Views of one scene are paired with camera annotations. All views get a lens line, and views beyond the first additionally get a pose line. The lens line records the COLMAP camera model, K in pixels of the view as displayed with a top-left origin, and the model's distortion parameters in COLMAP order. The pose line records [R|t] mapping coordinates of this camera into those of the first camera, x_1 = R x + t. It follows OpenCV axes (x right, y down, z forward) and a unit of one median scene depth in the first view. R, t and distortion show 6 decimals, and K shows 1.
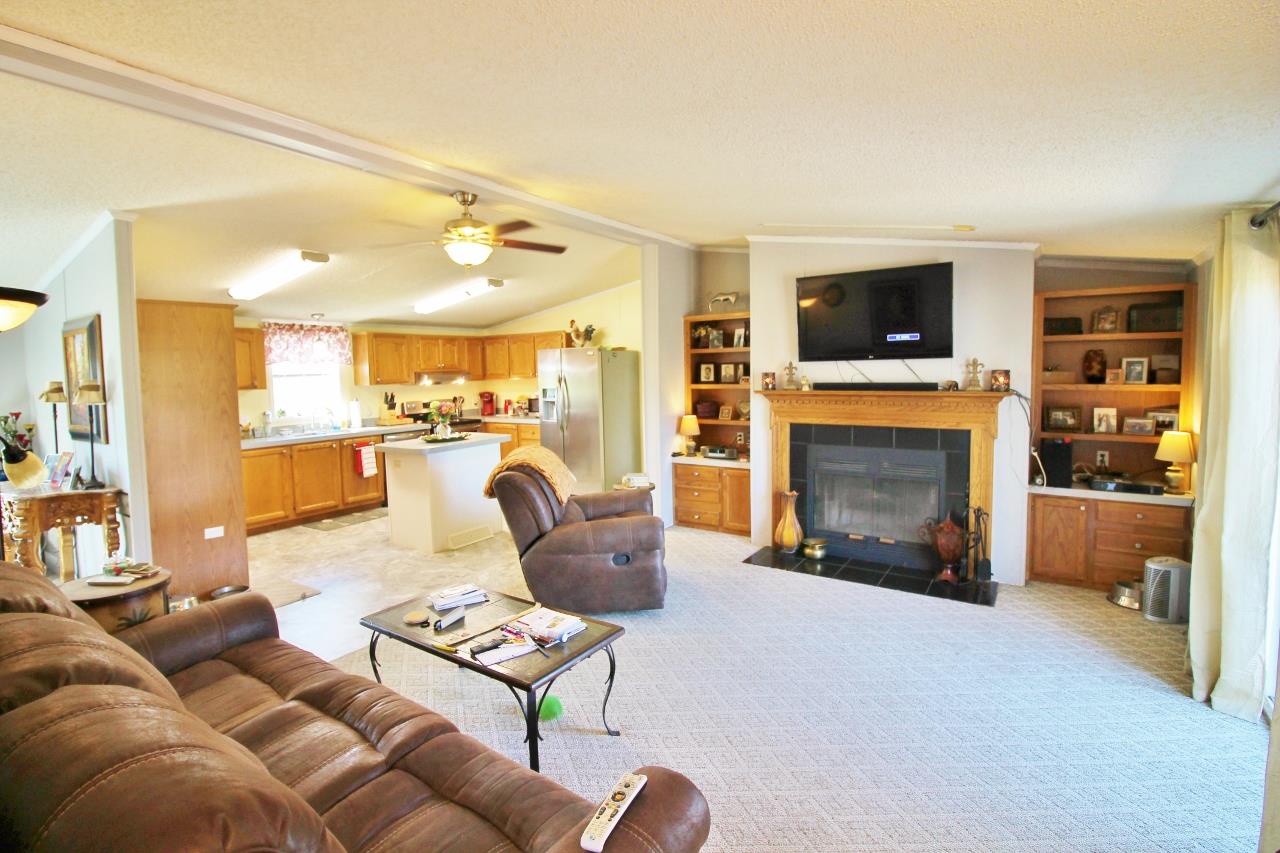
lens RADIAL K [[604.7, 0, 638.8], [0, 604.7, 413.0], [0, 0, 1]] dist [-0.012245, -0.000354]
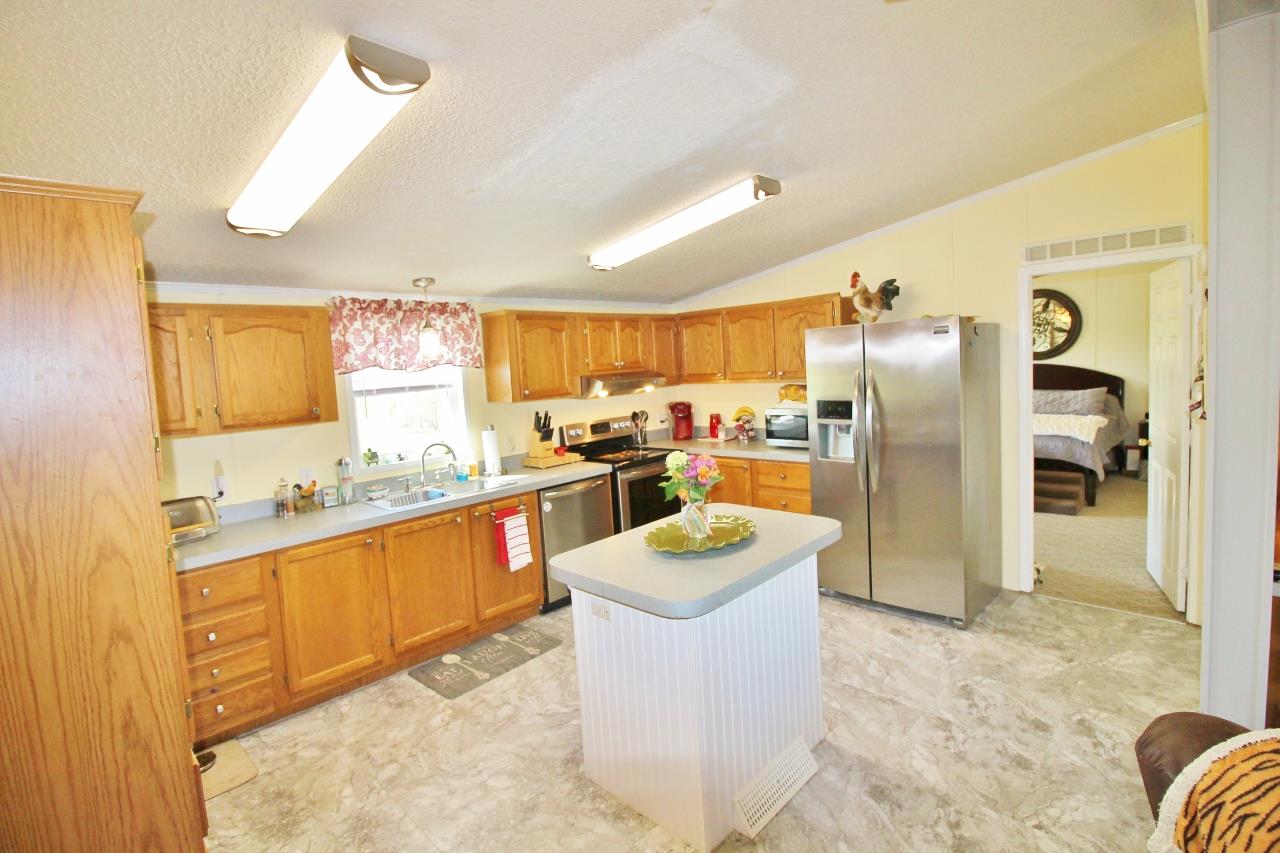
lens RADIAL K [[604.7, 0, 638.8], [0, 604.7, 413.0], [0, 0, 1]] dist [-0.012245, -0.000354]
pose [[0.984460, -0.020658, -0.174391, -0.227680], [0.023474, 0.999625, 0.014096, -0.041663], [0.174034, -0.017971, 0.984576, 0.452664]]
